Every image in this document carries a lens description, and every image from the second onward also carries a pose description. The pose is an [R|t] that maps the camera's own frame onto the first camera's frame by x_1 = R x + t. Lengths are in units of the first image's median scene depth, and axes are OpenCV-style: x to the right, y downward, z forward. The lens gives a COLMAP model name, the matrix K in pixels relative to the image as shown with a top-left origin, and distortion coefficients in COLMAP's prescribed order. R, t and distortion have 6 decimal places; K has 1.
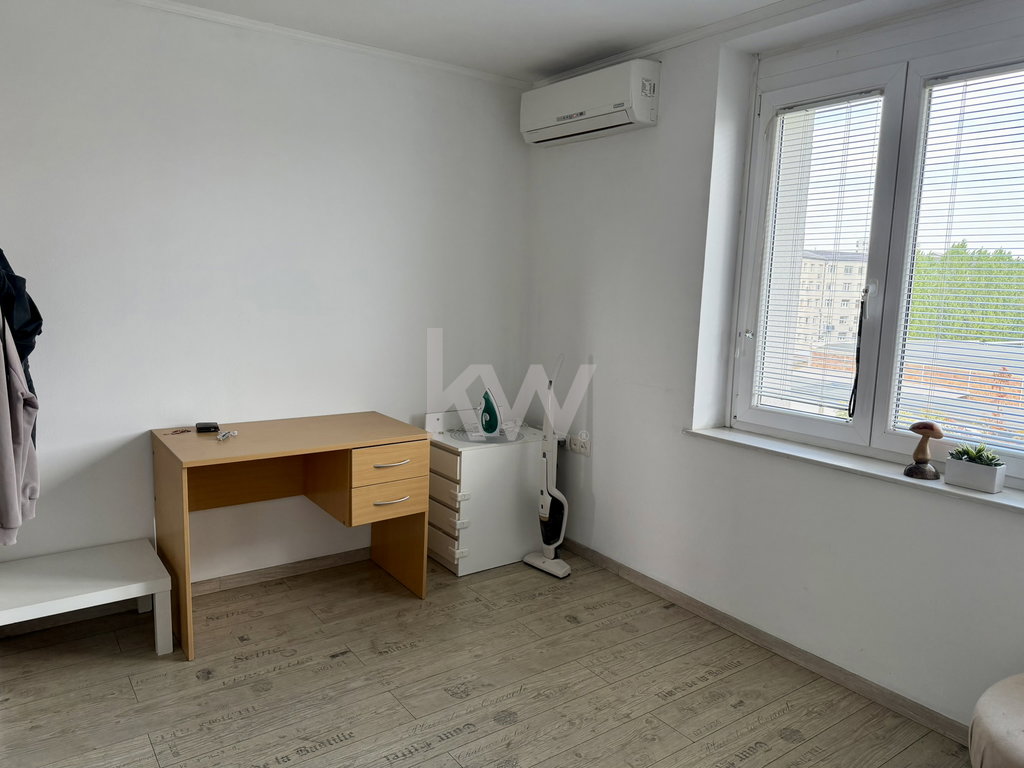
lens RADIAL K [[714.8, 0, 512.0], [0, 714.8, 384.0], [0, 0, 1]] dist [0.107569, -0.151300]
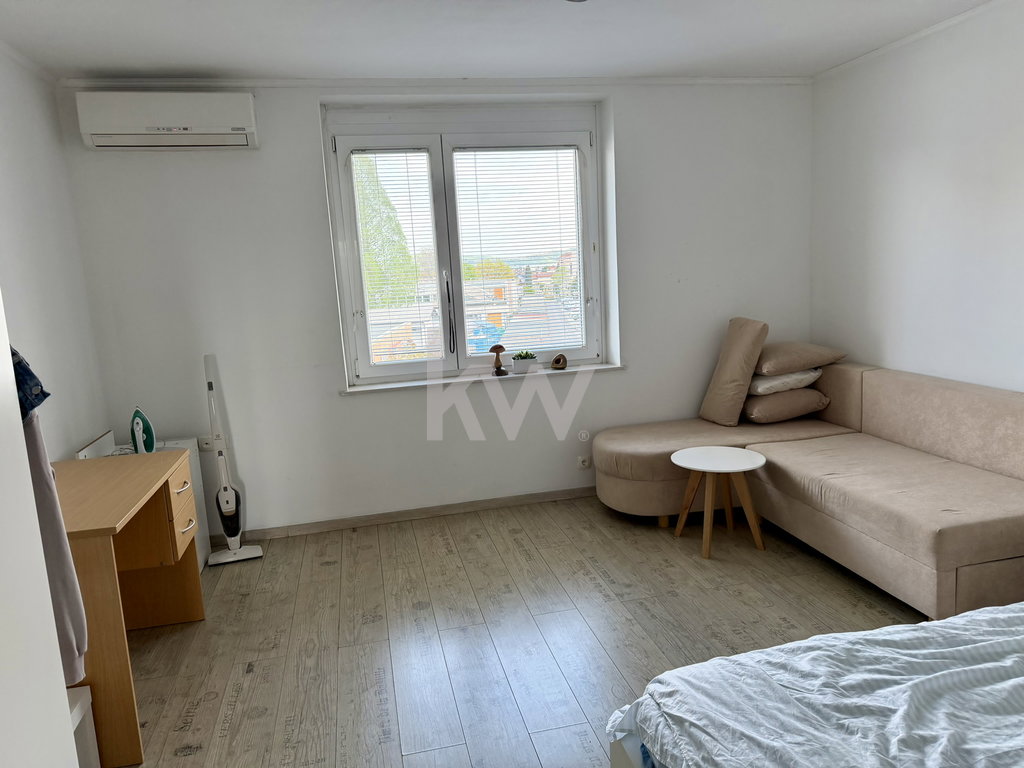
lens RADIAL K [[714.8, 0, 512.0], [0, 714.8, 384.0], [0, 0, 1]] dist [0.107569, -0.151300]
pose [[0.403278, -0.202857, 0.892309, -0.934632], [0.195204, 0.971745, 0.132694, -0.074129], [-0.894015, 0.120670, 0.431482, 0.201198]]
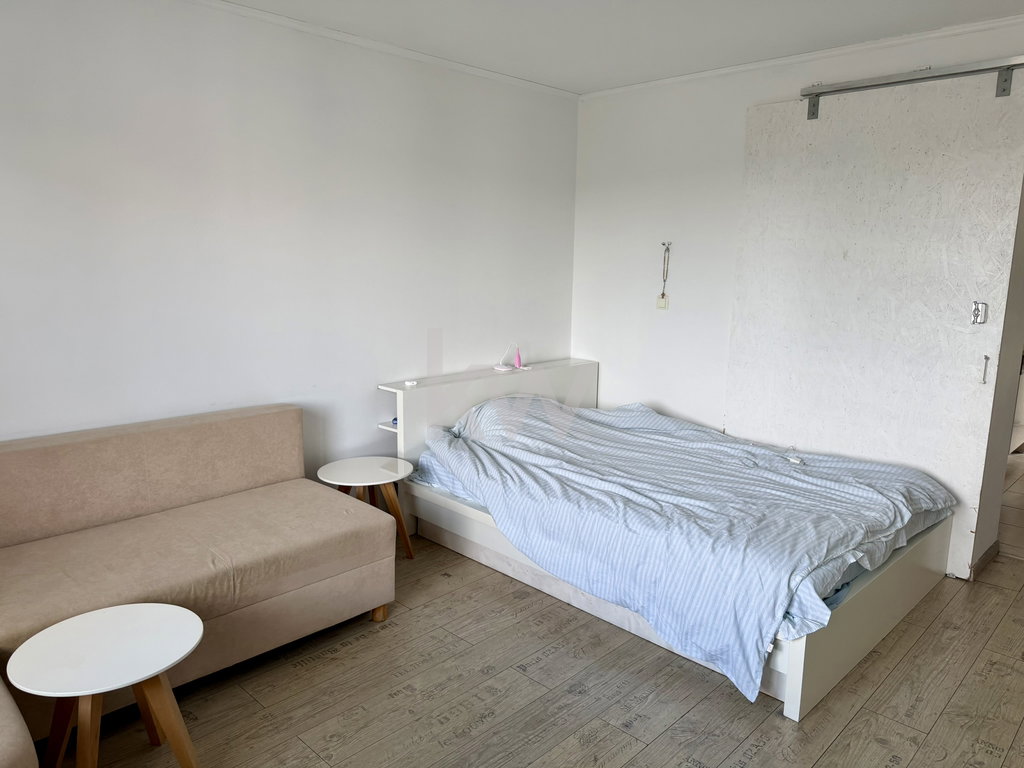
lens RADIAL K [[714.8, 0, 512.0], [0, 714.8, 384.0], [0, 0, 1]] dist [0.107569, -0.151300]
pose [[-0.985841, -0.022374, -0.166182, 0.569008], [-0.072253, 0.951013, 0.300588, -0.210322], [0.151316, 0.308339, -0.939165, 1.478785]]
